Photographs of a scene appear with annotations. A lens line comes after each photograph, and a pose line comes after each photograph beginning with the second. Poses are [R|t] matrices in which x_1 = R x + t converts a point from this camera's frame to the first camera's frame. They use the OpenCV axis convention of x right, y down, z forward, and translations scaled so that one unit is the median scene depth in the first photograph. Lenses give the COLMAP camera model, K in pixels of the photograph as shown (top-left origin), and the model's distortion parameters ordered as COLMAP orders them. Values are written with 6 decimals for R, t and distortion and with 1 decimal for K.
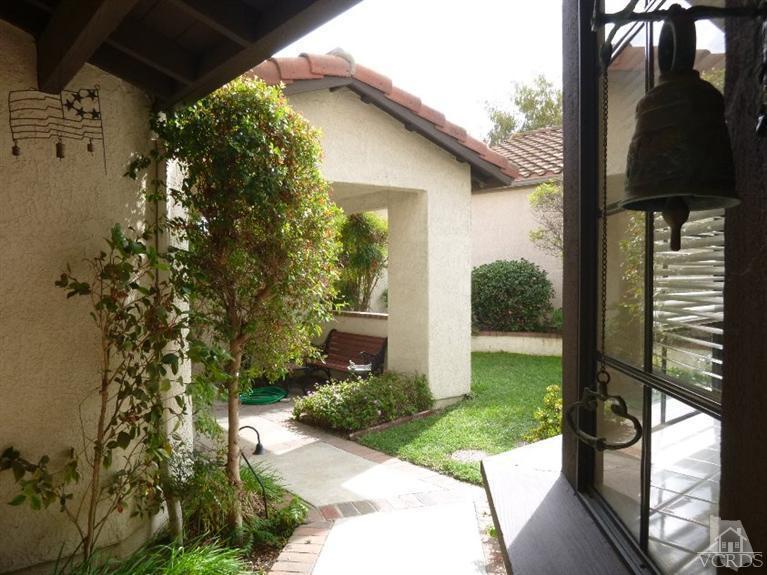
lens RADIAL K [[570.1, 0, 376.8], [0, 570.1, 289.0], [0, 0, 1]] dist [-0.029962, 0.004694]
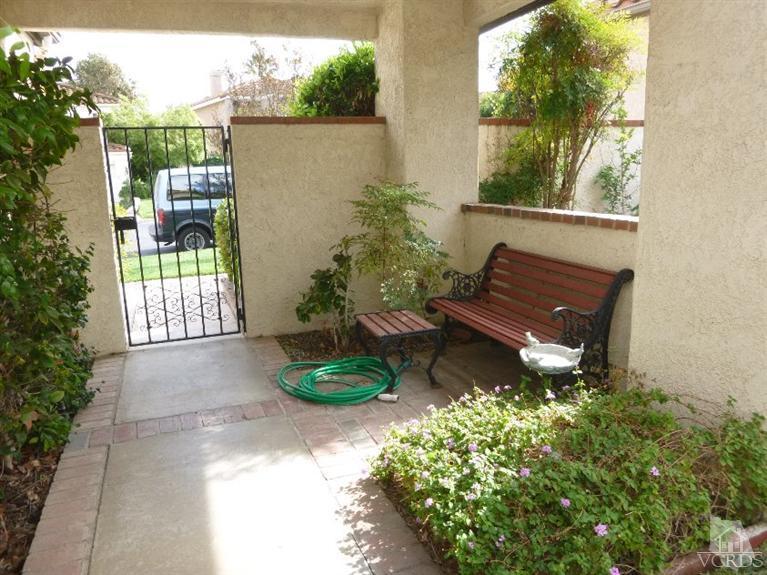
lens RADIAL K [[570.1, 0, 384.0], [0, 570.1, 287.3], [0, 0, 1]] dist [-0.029962, 0.004694]
pose [[0.950864, 0.040753, -0.306916, -0.005141], [0.017117, 0.982864, 0.183538, 0.004011], [0.309136, -0.179773, 0.933872, 0.145427]]
